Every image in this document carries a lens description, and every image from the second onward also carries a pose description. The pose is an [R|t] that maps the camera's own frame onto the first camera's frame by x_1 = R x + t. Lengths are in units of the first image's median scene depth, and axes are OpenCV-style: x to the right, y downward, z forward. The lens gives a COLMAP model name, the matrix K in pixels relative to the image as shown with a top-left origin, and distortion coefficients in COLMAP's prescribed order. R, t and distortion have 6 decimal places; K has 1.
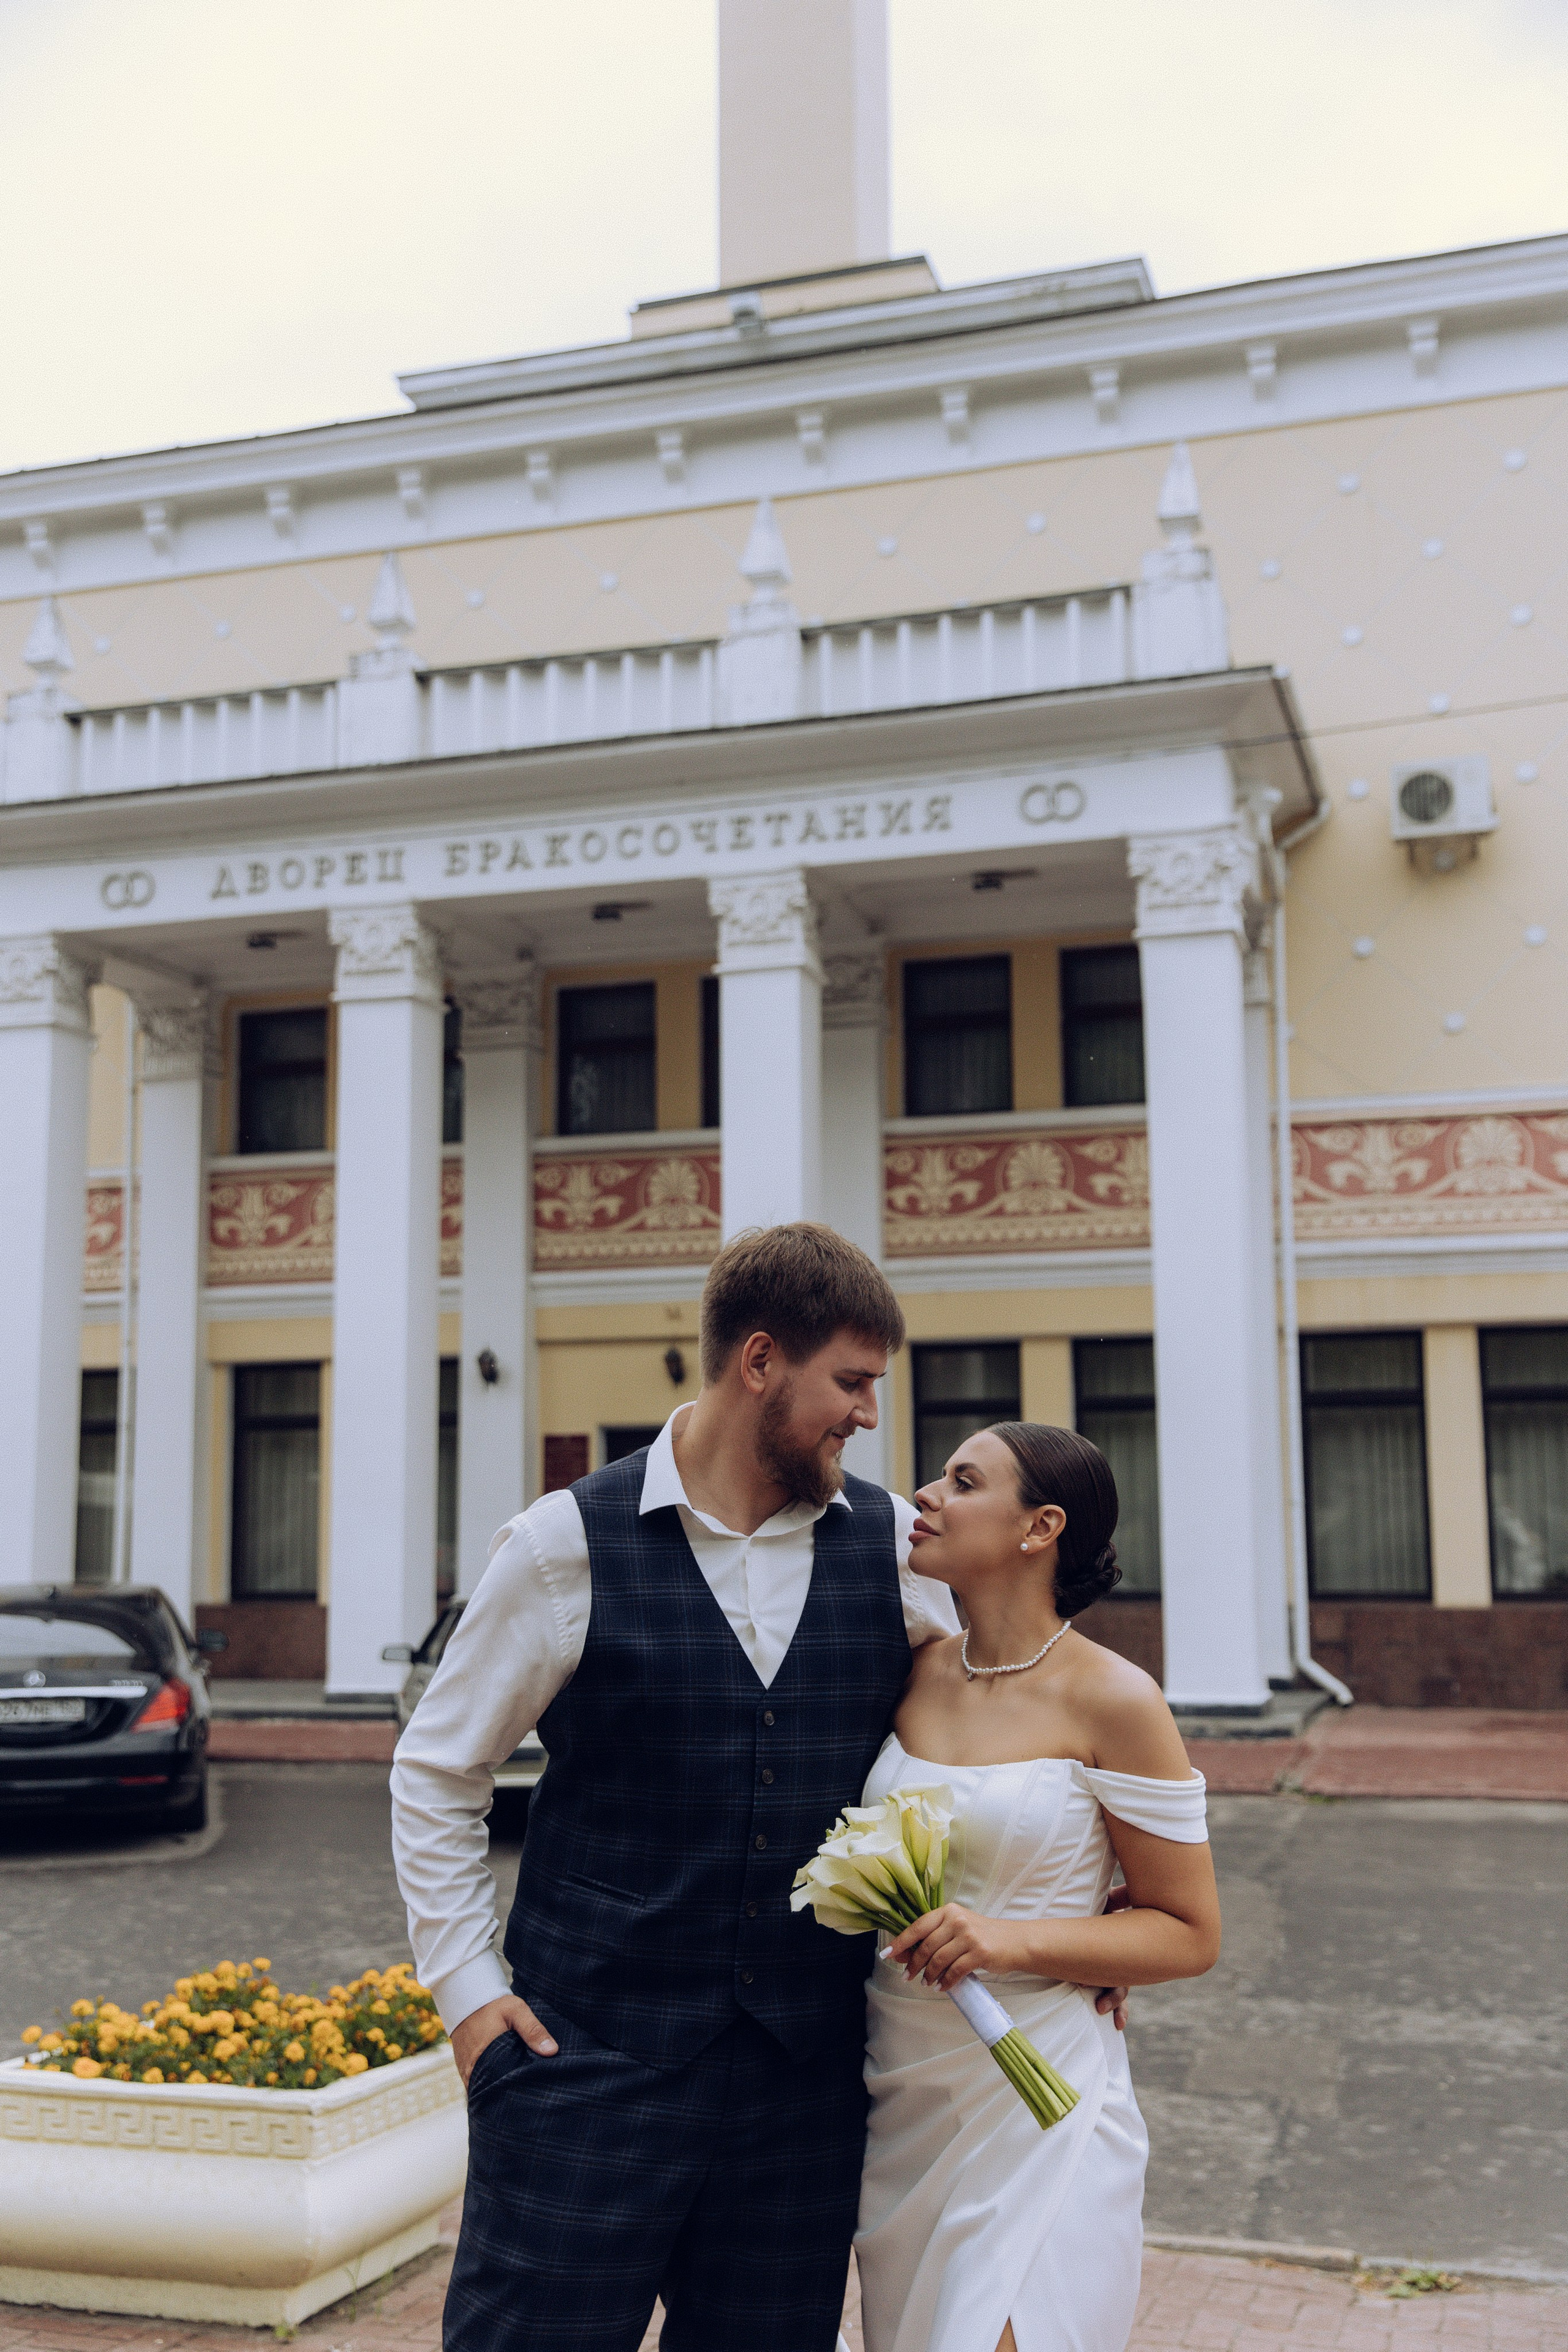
lens RADIAL K [[2407.2, 0, 788.9], [0, 2407.2, 1241.2], [0, 0, 1]] dist [0.034332, -0.036650]
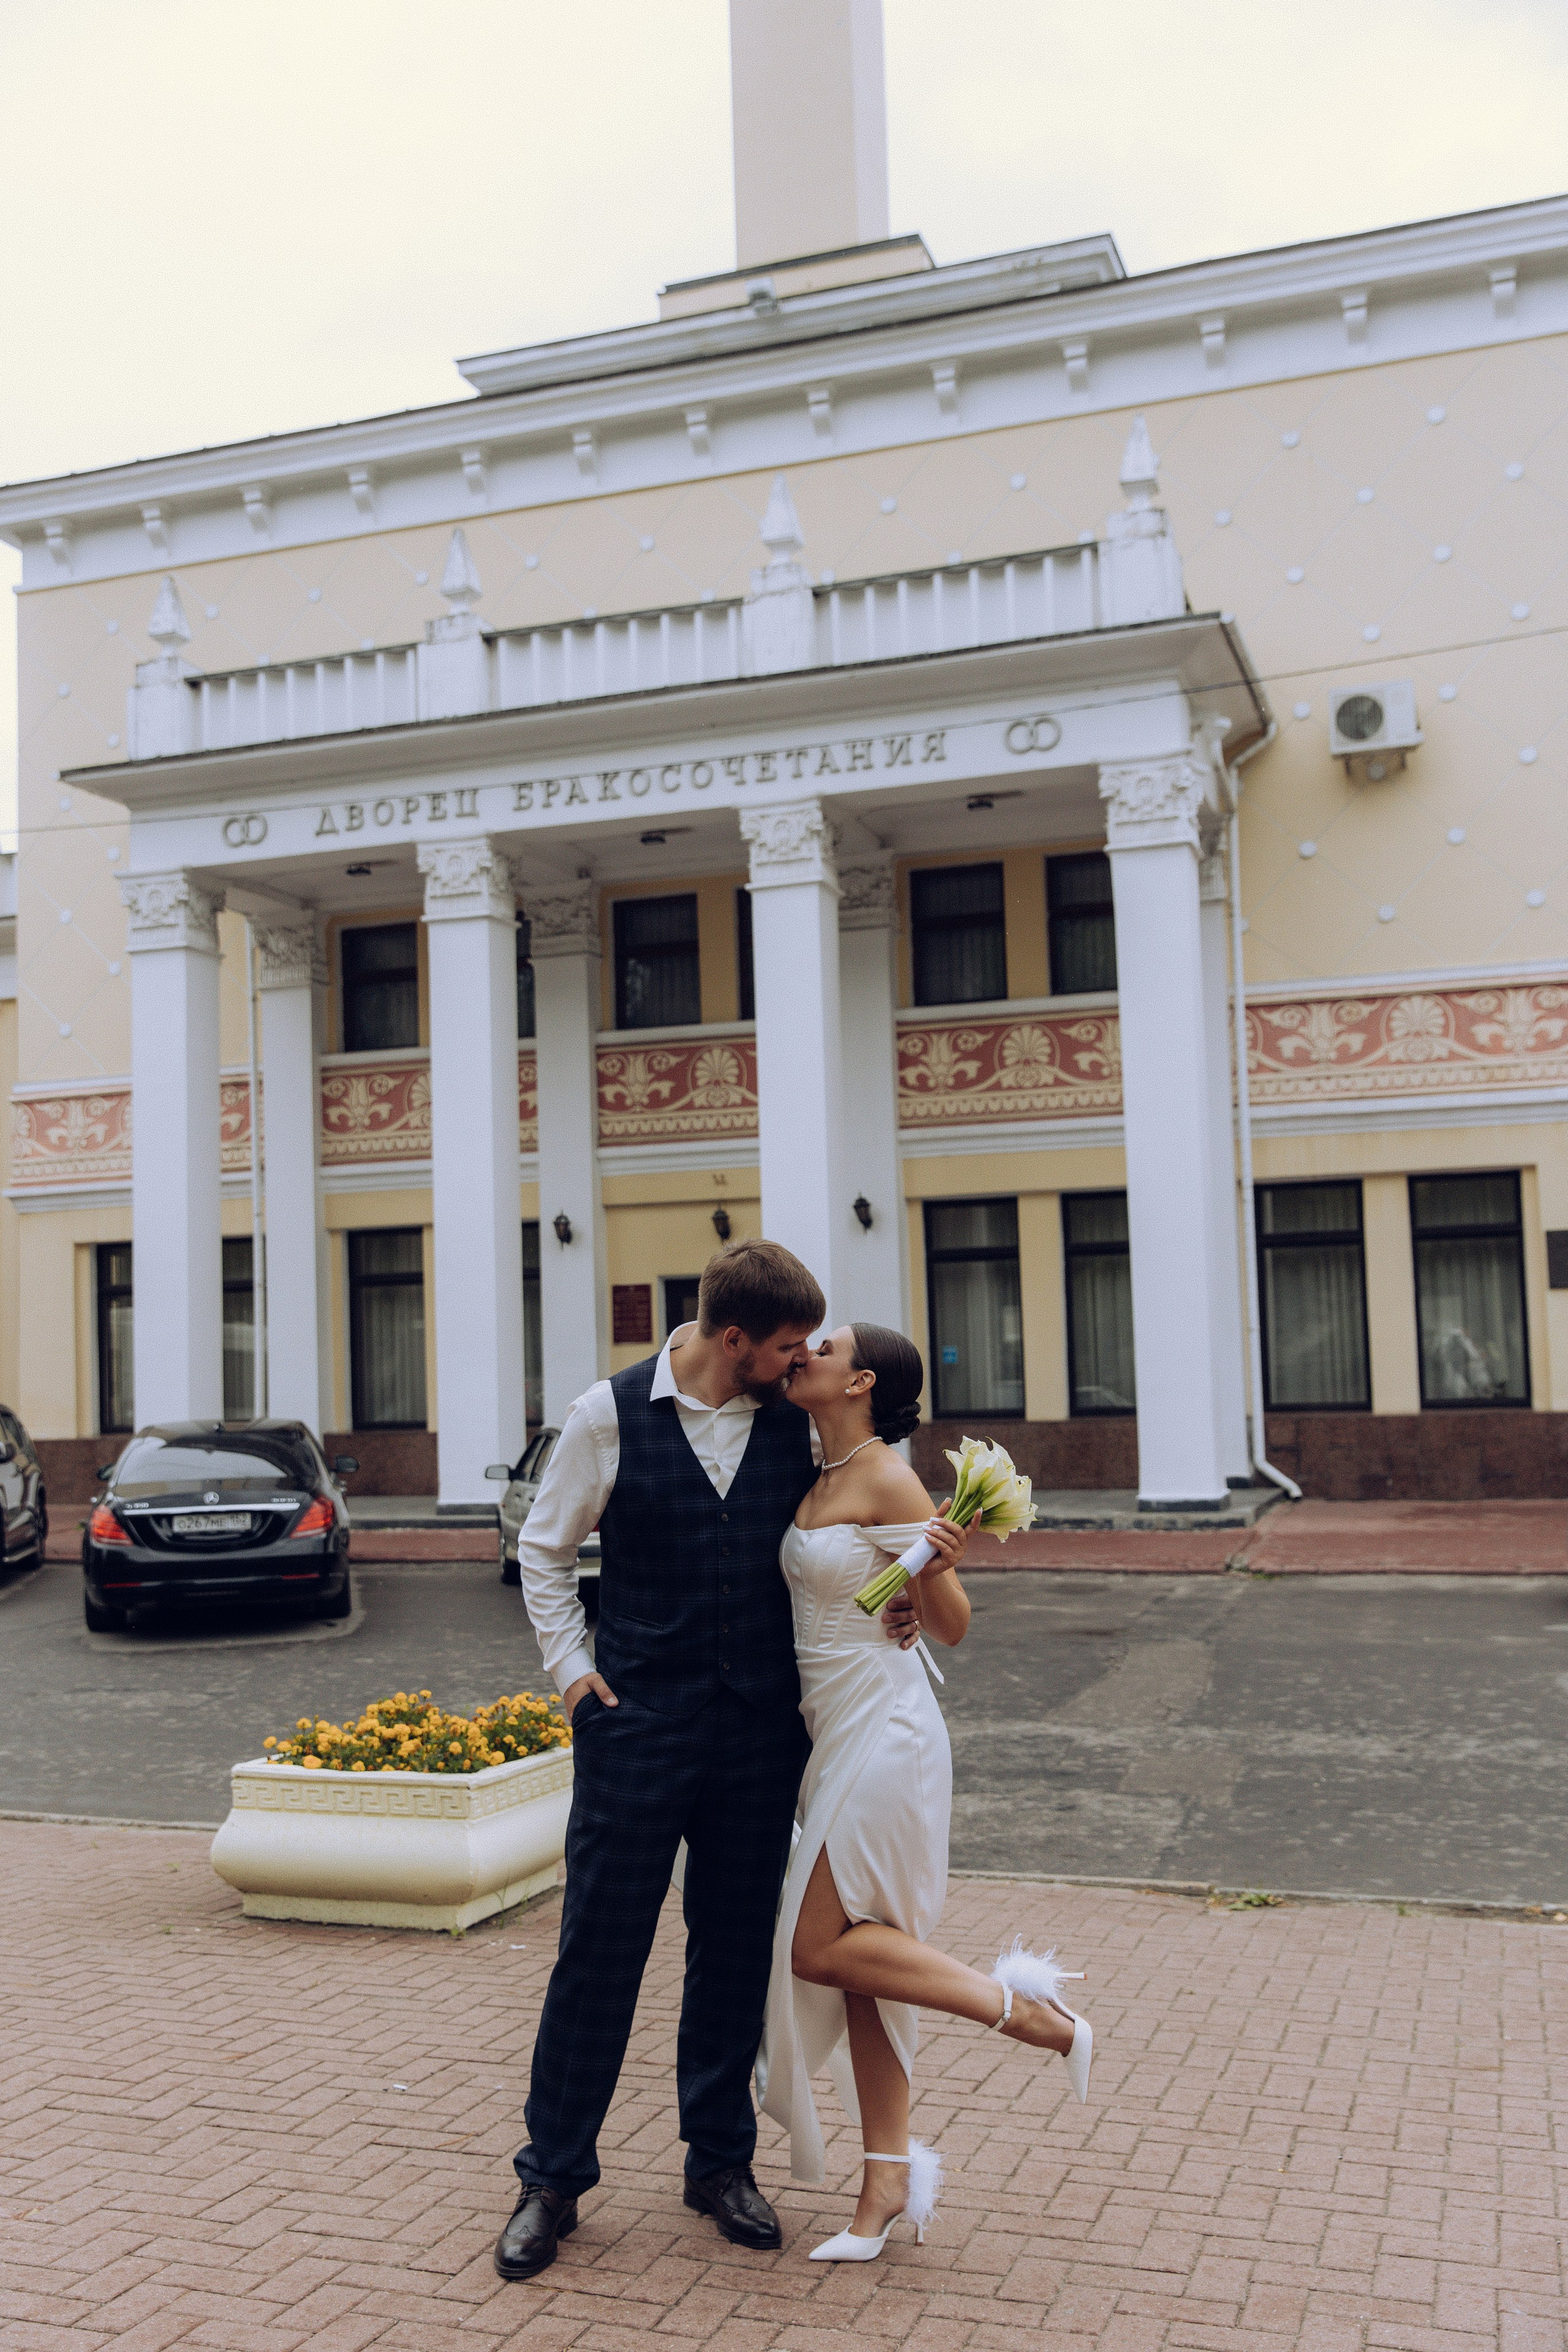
lens RADIAL K [[2277.4, 0, 758.1], [0, 2277.4, 1224.5], [0, 0, 1]] dist [0.002244, -0.000038]
pose [[0.999064, -0.023488, -0.036324, 0.010933], [0.025783, 0.997613, 0.064063, -0.019659], [0.034733, -0.064939, 0.997285, -0.109935]]
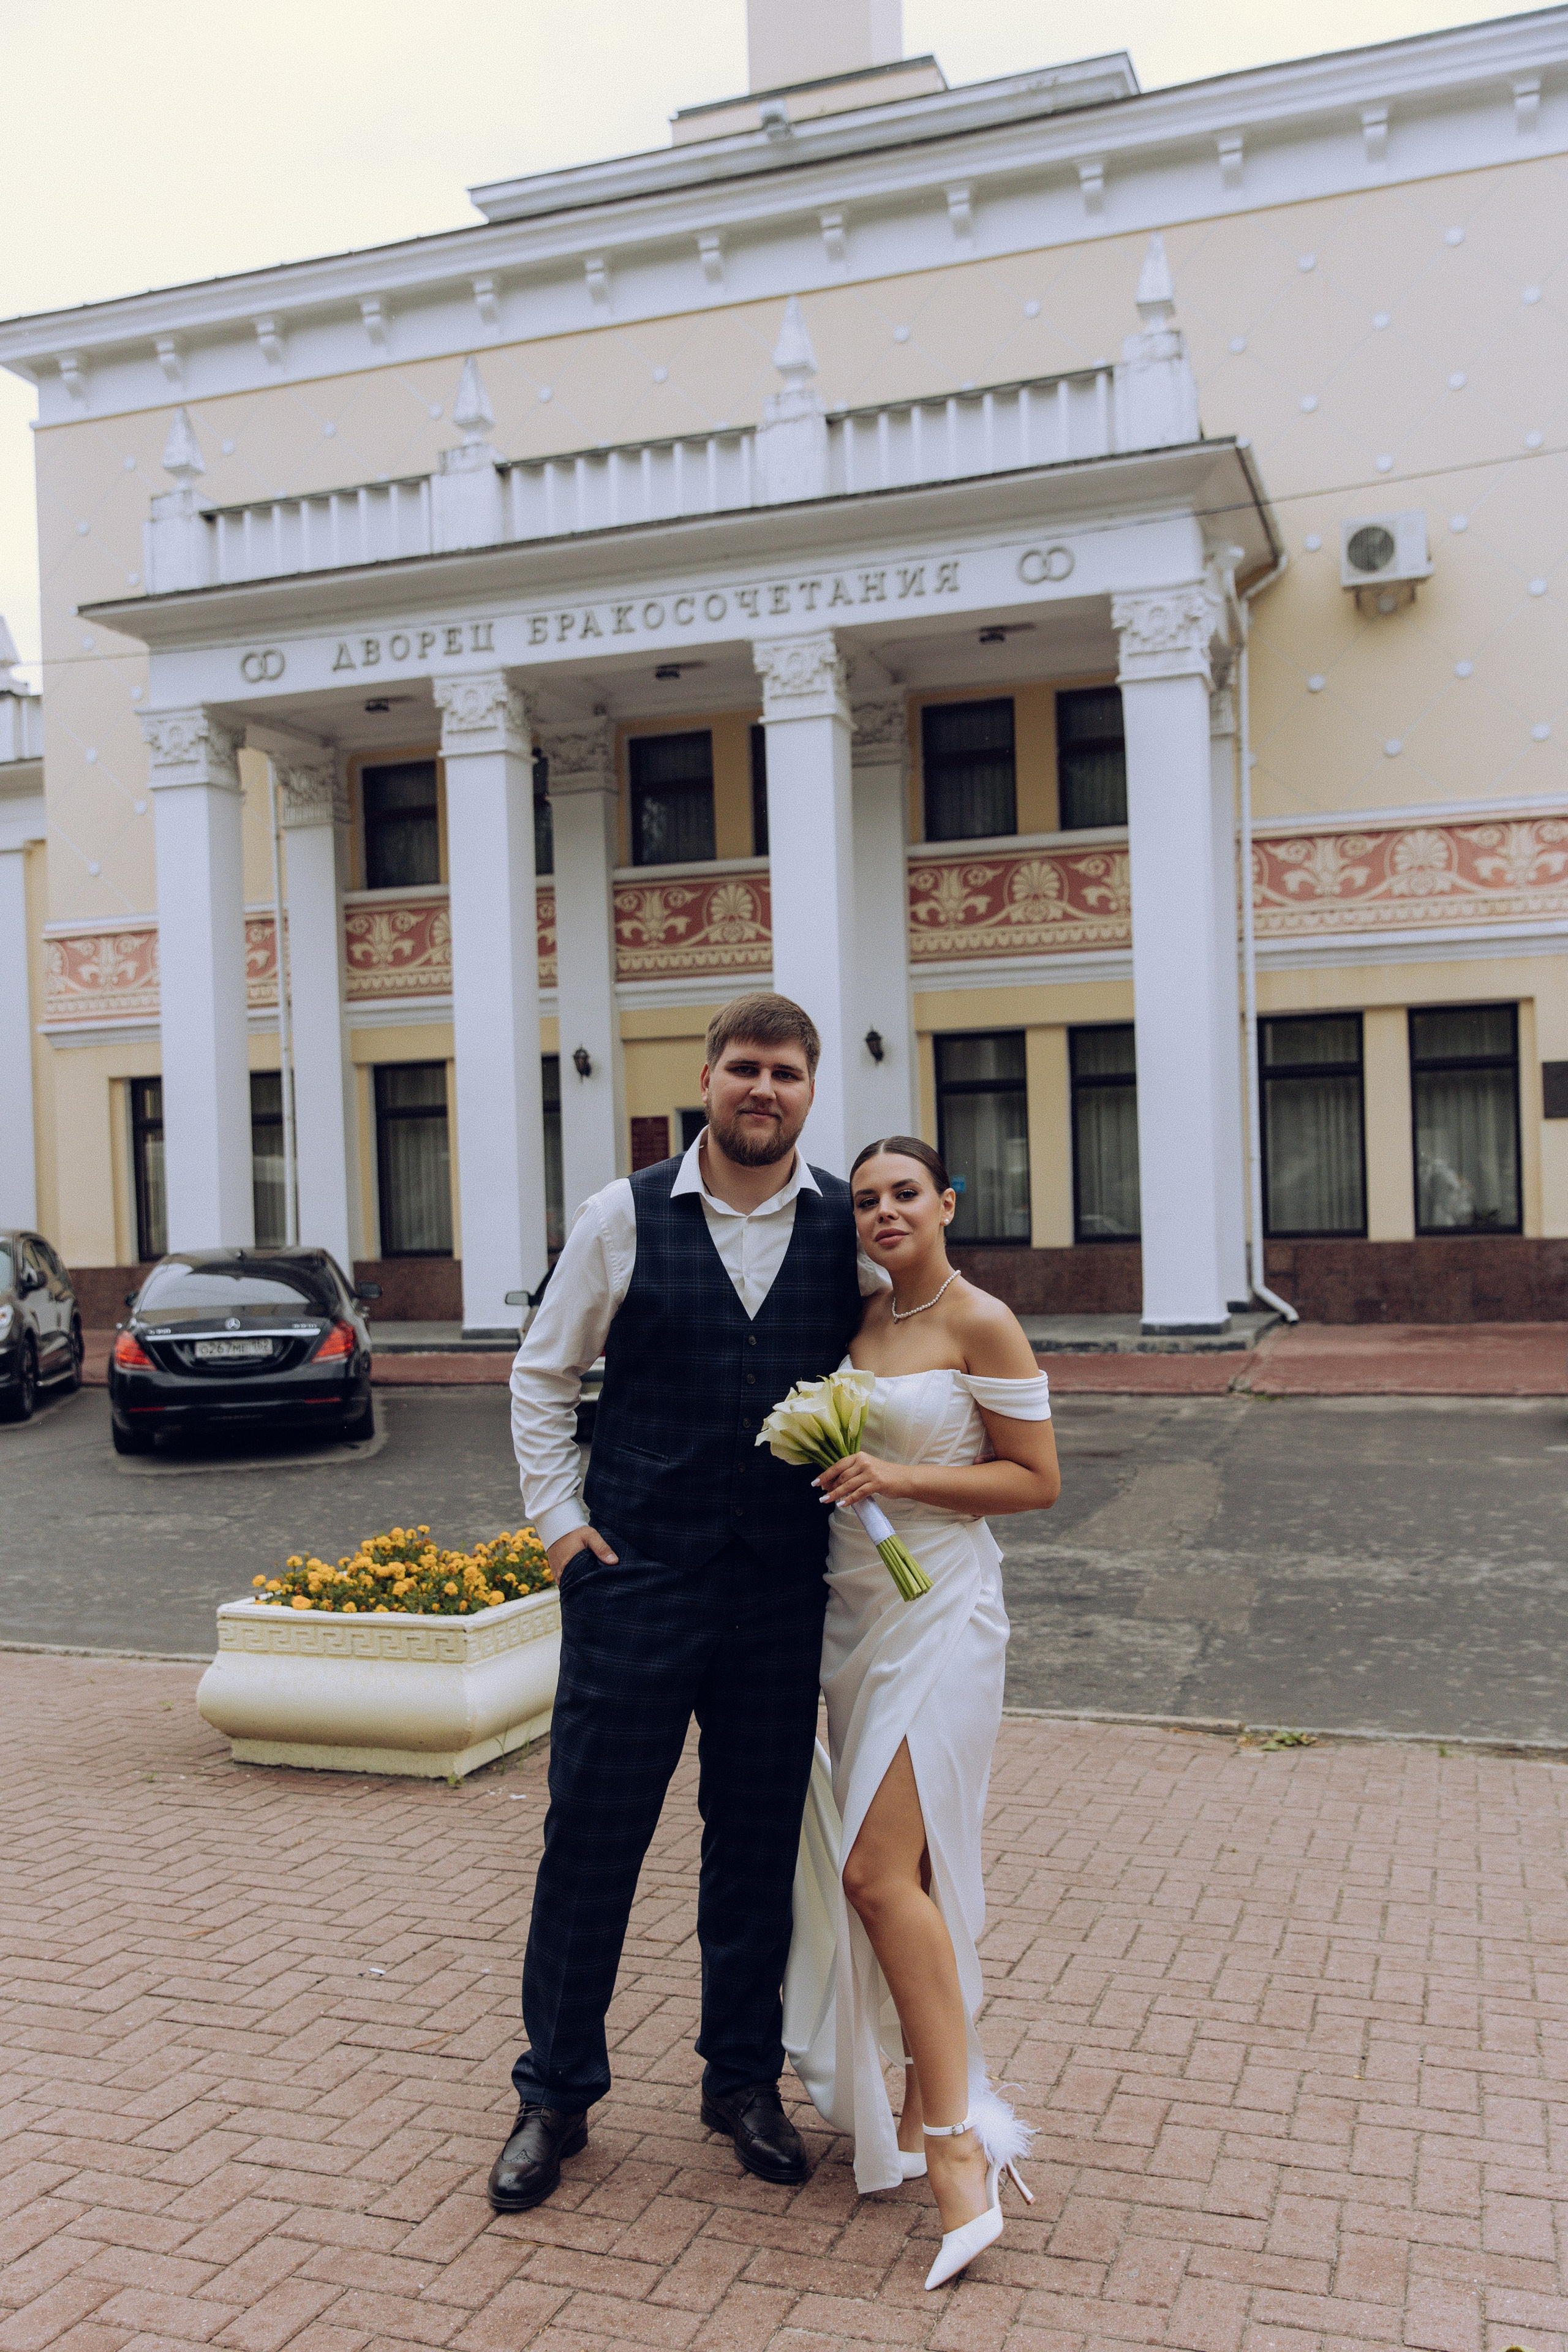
lens RADIAL K [[2080.9, 0, 781.8], [0, 2080.9, 1245.8], [0, 0, 1]] dist [-0.003614, 0.012579]
pose [[0.999172, -0.021915, -0.034267, 0.008865], [0.026731, 0.988758, 0.147114, -0.007988], [0.030657, -0.147908, 0.988526, -0.042264]]
